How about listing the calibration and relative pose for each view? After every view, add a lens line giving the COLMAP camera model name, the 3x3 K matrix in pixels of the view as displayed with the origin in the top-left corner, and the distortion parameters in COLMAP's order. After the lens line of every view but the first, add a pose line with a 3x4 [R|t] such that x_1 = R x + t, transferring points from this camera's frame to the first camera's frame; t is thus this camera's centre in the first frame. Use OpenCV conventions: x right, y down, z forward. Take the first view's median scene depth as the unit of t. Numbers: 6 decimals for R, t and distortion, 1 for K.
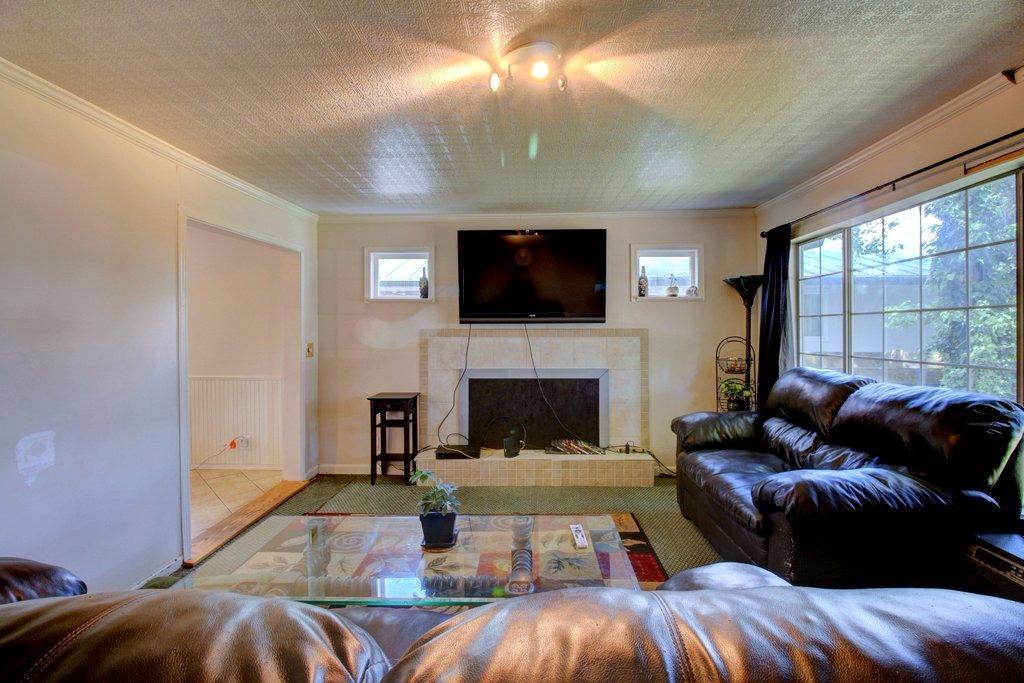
lens RADIAL K [[474.1, 0, 524.8], [0, 474.1, 329.5], [0, 0, 1]] dist [-0.019833, -0.006969]
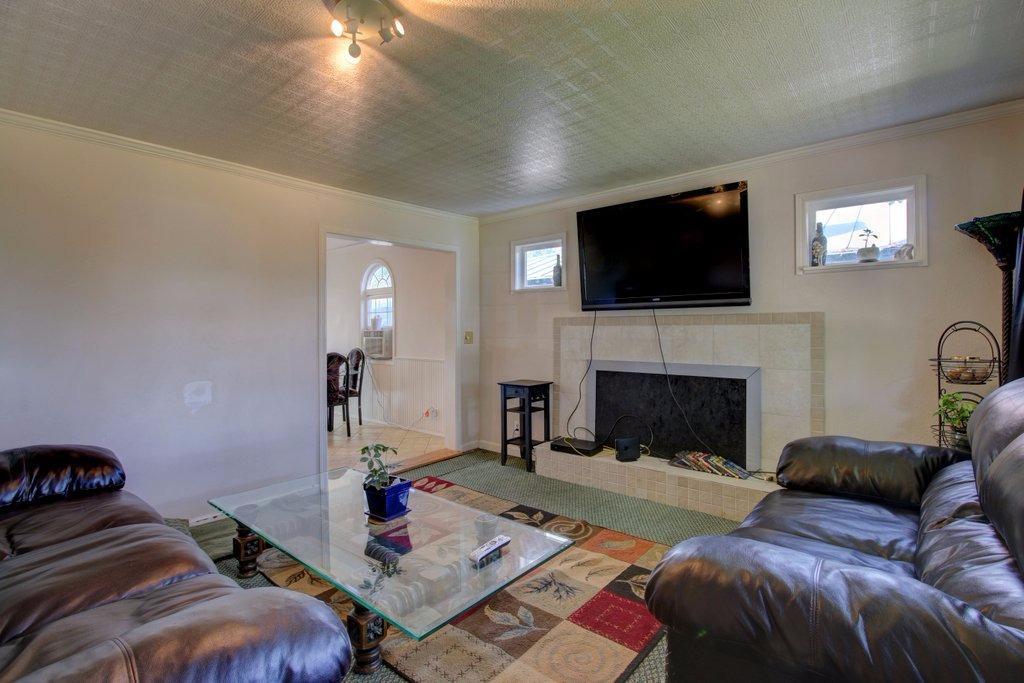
lens RADIAL K [[474.1, 0, 554.6], [0, 474.1, 330.4], [0, 0, 1]] dist [-0.019833, -0.006969]
pose [[0.784139, -0.000428, -0.620585, 0.396273], [0.003790, 0.999984, 0.004099, 0.021731], [0.620574, -0.005566, 0.784128, 0.223597]]
